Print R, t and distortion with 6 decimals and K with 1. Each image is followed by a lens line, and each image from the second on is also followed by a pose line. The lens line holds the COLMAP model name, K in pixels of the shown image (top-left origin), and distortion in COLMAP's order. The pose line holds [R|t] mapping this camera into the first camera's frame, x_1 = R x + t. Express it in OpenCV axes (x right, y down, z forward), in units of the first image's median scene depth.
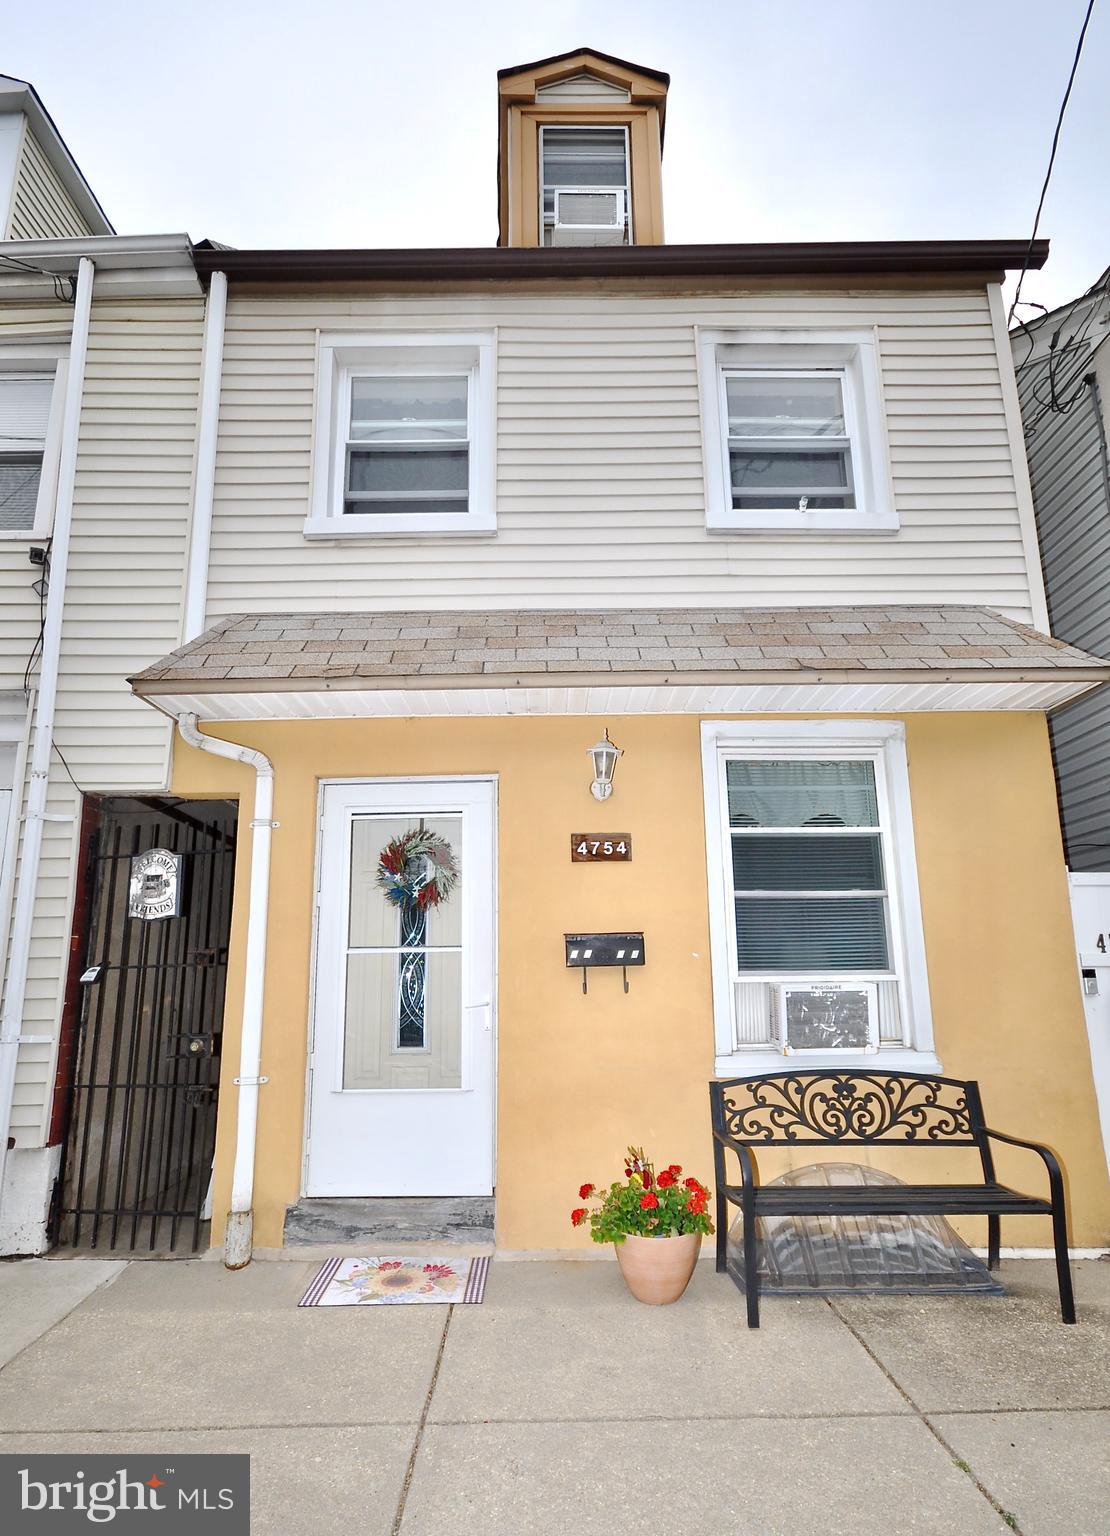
lens RADIAL K [[776.4, 0, 553.6], [0, 776.4, 841.8], [0, 0, 1]] dist [0.012026, -0.008430]
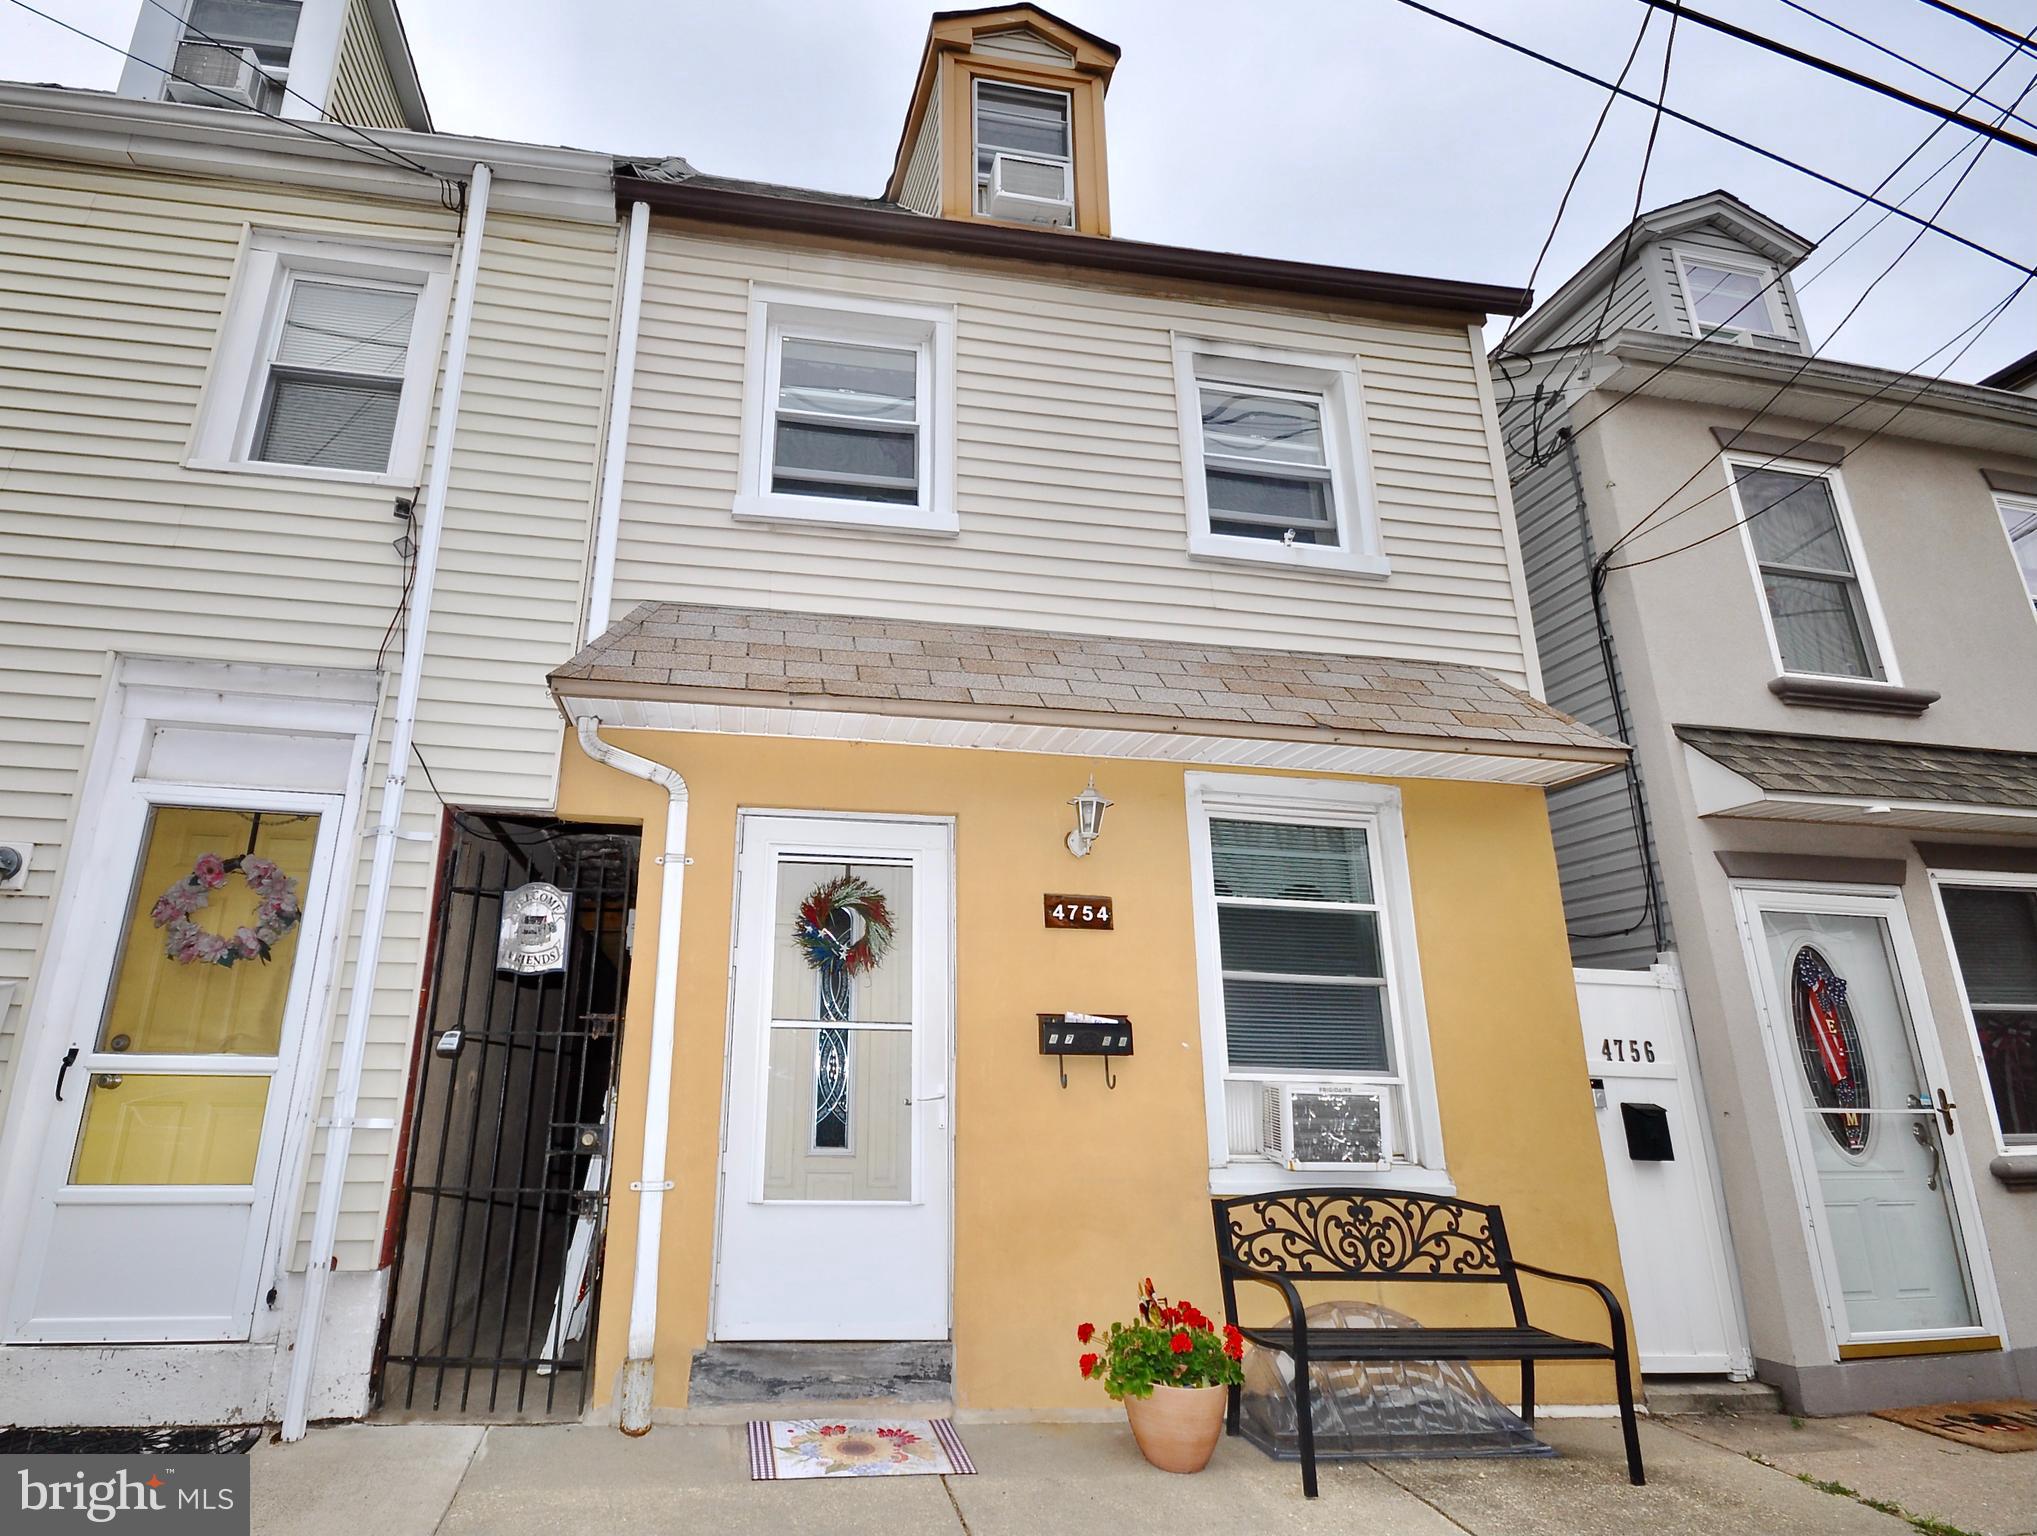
lens RADIAL K [[1034.8, 0, 867.7], [0, 1034.8, 767.7], [0, 0, 1]] dist [0.003424, 0.001491]
pose [[0.989819, 0.072514, 0.122475, -0.315011], [-0.060234, 0.993045, -0.101160, -0.020834], [-0.128959, 0.092753, 0.987303, -0.101614]]
